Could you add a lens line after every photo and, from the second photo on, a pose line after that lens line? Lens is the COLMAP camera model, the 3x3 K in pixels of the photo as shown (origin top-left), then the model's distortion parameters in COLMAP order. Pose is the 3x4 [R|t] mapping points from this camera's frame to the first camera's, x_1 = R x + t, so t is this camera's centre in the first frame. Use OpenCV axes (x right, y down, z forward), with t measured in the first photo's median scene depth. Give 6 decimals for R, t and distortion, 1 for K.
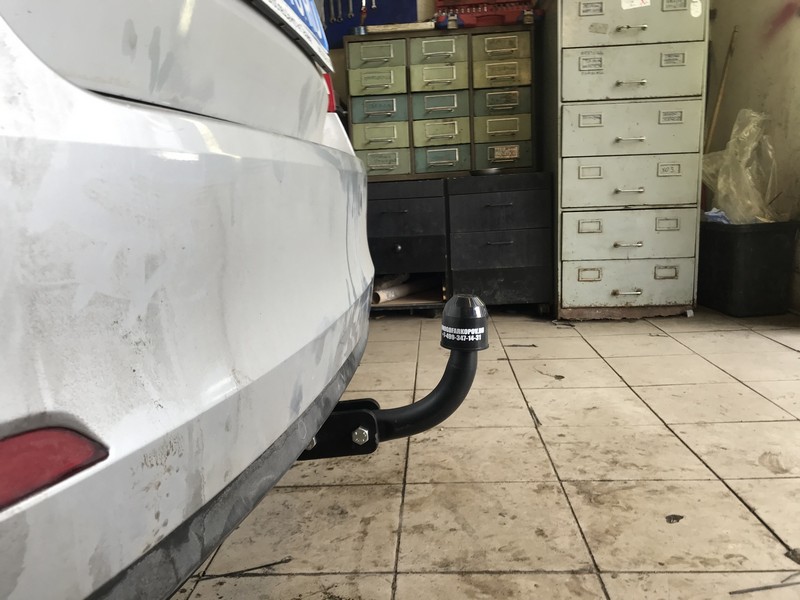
lens RADIAL K [[652.8, 0, 397.8], [0, 652.8, 290.4], [0, 0, 1]] dist [-0.025803, 0.057047]
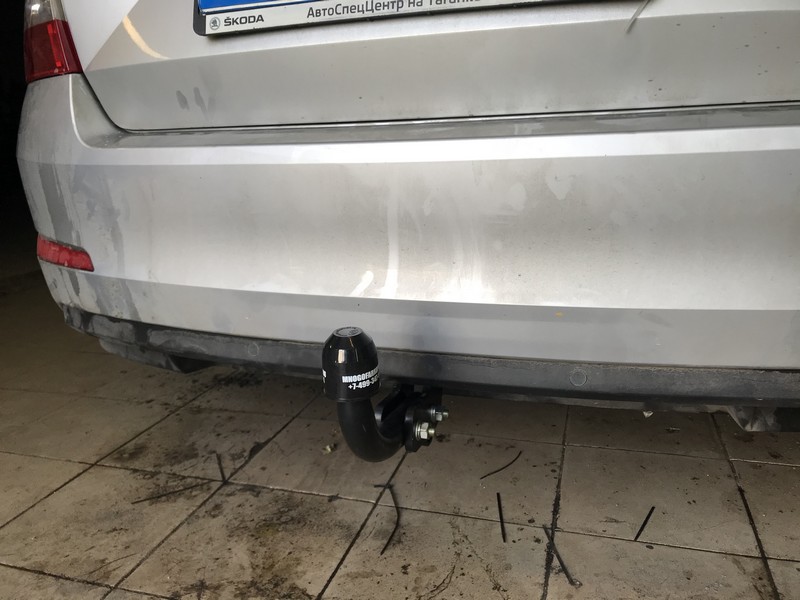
lens RADIAL K [[655.0, 0, 400.0], [0, 655.0, 300.0], [0, 0, 1]] dist [0.010018, 0.000322]
pose [[-0.237147, 0.294039, -0.925906, 0.623843], [-0.097927, 0.941004, 0.323915, -0.224074], [0.966525, 0.167487, -0.194363, 0.910291]]
